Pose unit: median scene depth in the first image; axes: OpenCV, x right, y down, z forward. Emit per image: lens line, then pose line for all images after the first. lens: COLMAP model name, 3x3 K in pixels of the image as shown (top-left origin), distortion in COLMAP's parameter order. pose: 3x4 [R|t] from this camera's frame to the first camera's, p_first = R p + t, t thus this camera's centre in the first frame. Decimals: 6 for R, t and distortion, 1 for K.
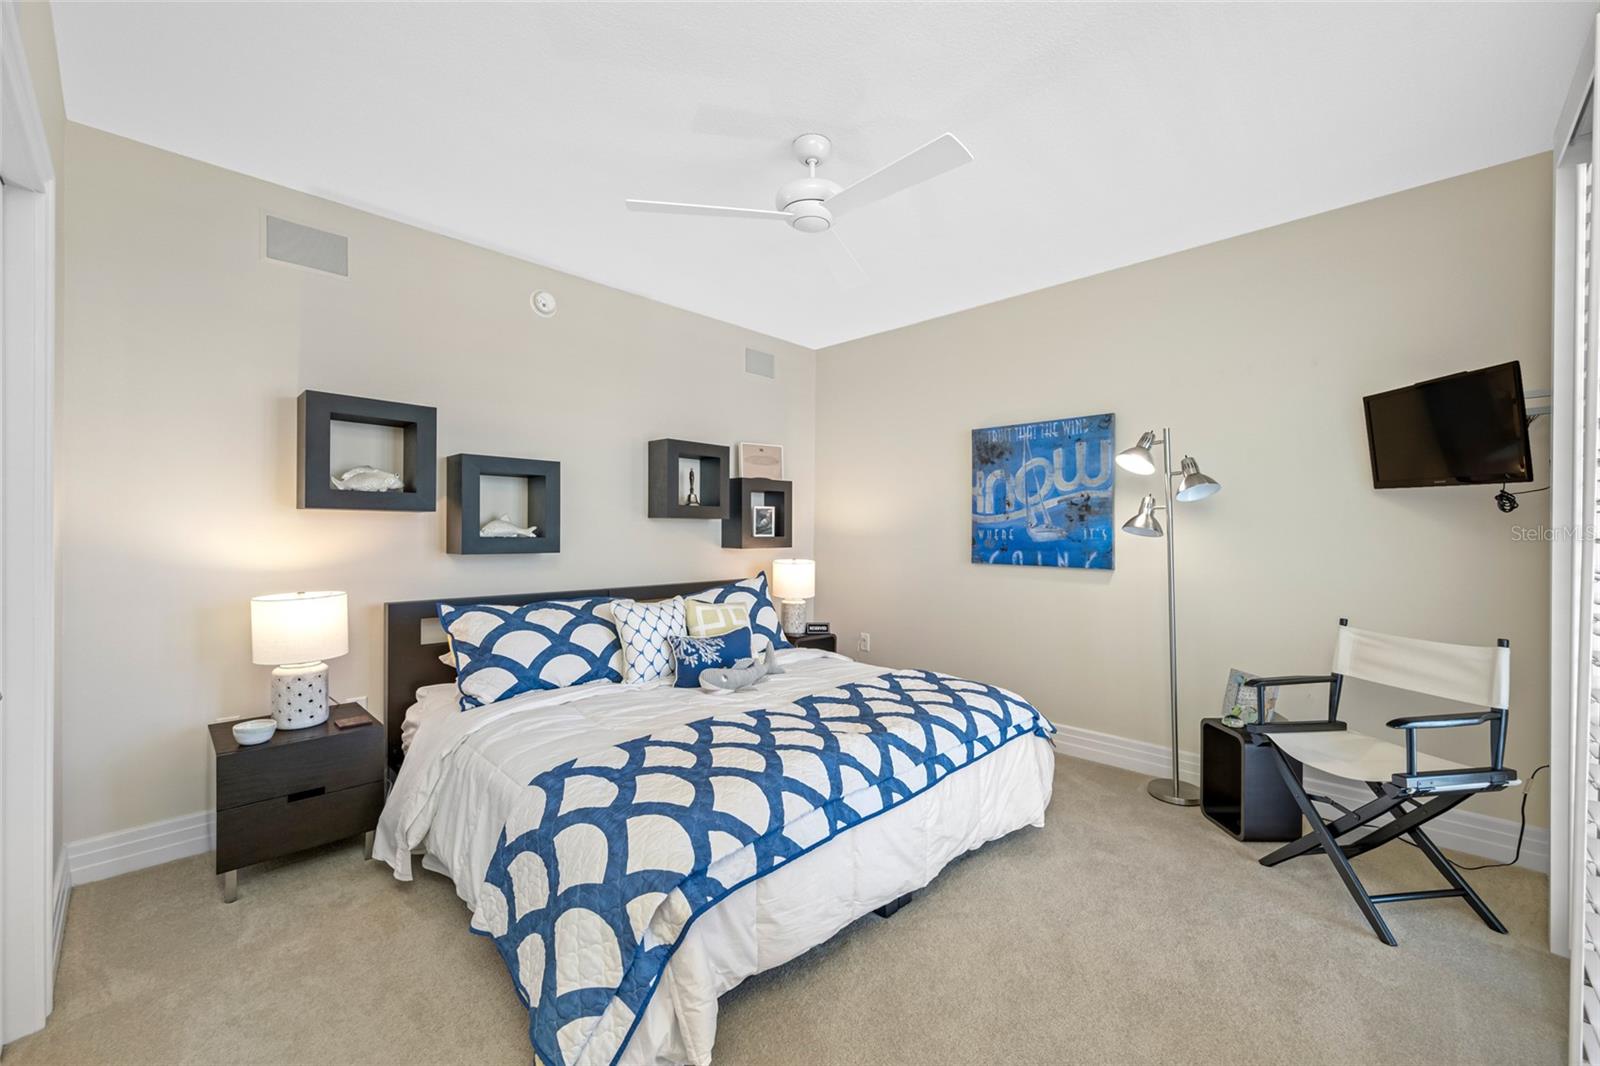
lens RADIAL K [[641.2, 0, 804.9], [0, 641.2, 548.4], [0, 0, 1]] dist [-0.000760, -0.000050]
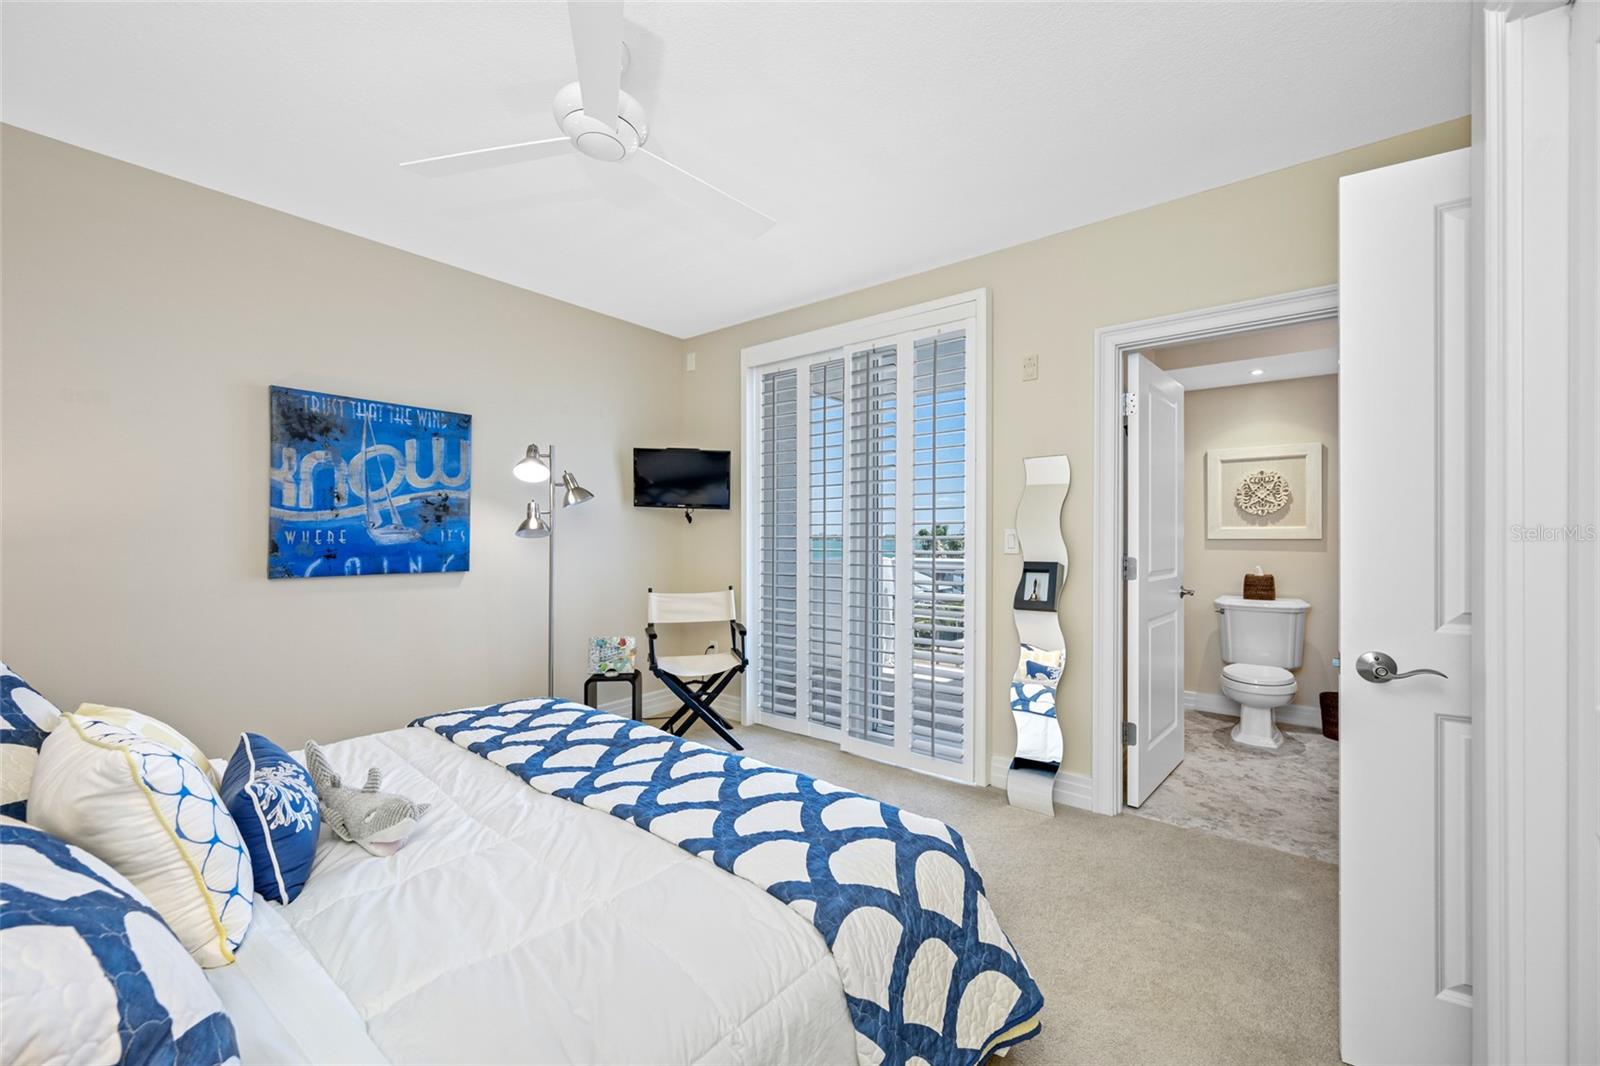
lens RADIAL K [[641.2, 0, 804.9], [0, 641.2, 548.4], [0, 0, 1]] dist [-0.000760, -0.000050]
pose [[-0.128809, -0.024182, 0.991374, -0.546351], [0.023853, 0.999338, 0.027475, -0.016455], [-0.991382, 0.027187, -0.128147, 0.573478]]
